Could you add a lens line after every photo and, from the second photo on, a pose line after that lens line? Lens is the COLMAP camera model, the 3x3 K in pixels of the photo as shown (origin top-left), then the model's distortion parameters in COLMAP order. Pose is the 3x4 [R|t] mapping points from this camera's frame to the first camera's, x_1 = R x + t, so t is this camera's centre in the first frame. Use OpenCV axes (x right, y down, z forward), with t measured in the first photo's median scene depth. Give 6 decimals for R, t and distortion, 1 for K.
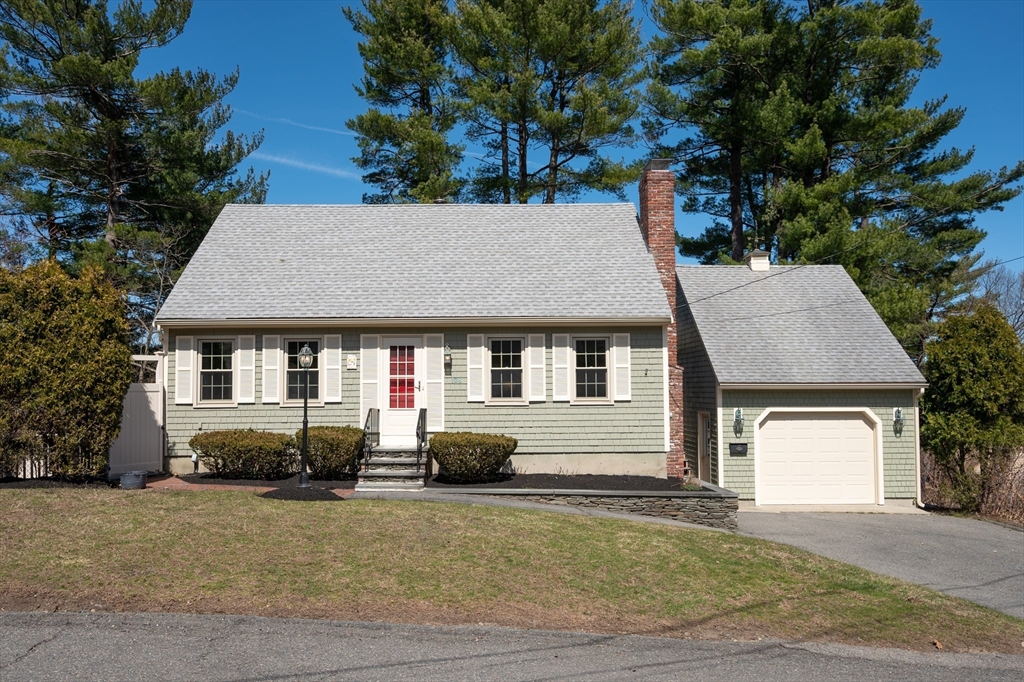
lens RADIAL K [[762.3, 0, 511.8], [0, 762.3, 343.1], [0, 0, 1]] dist [-0.003911, 0.000145]
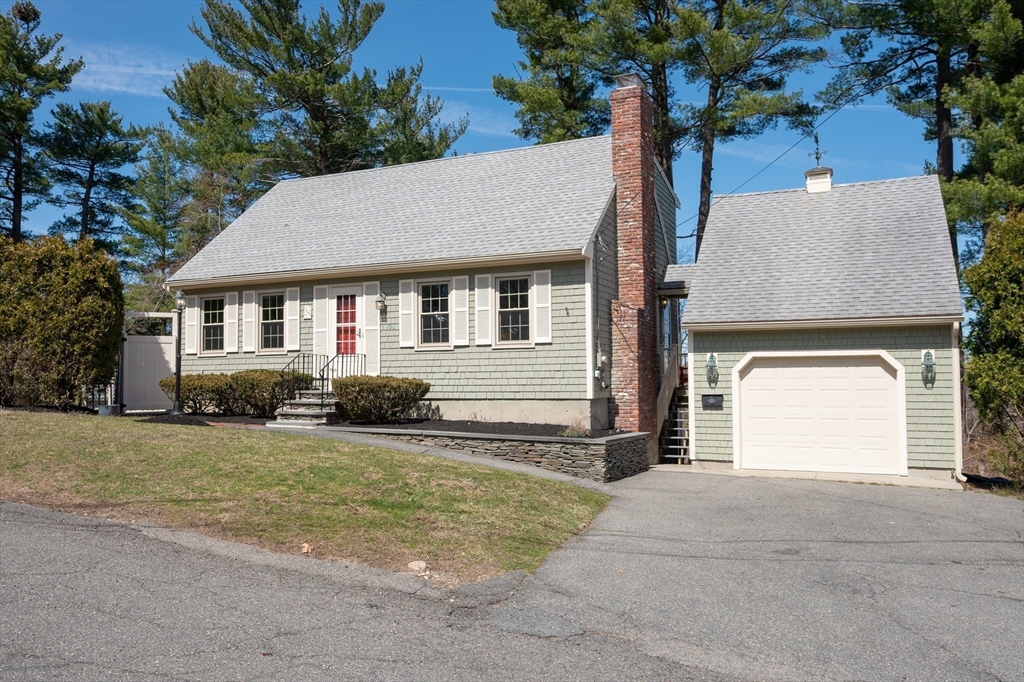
lens RADIAL K [[801.2, 0, 509.1], [0, 801.2, 338.3], [0, 0, 1]] dist [-0.001482, -0.005570]
pose [[0.899765, -0.024847, -0.435667, 0.530320], [0.028273, 0.999599, 0.001381, 0.067293], [0.435458, -0.013561, 0.900107, 0.111940]]
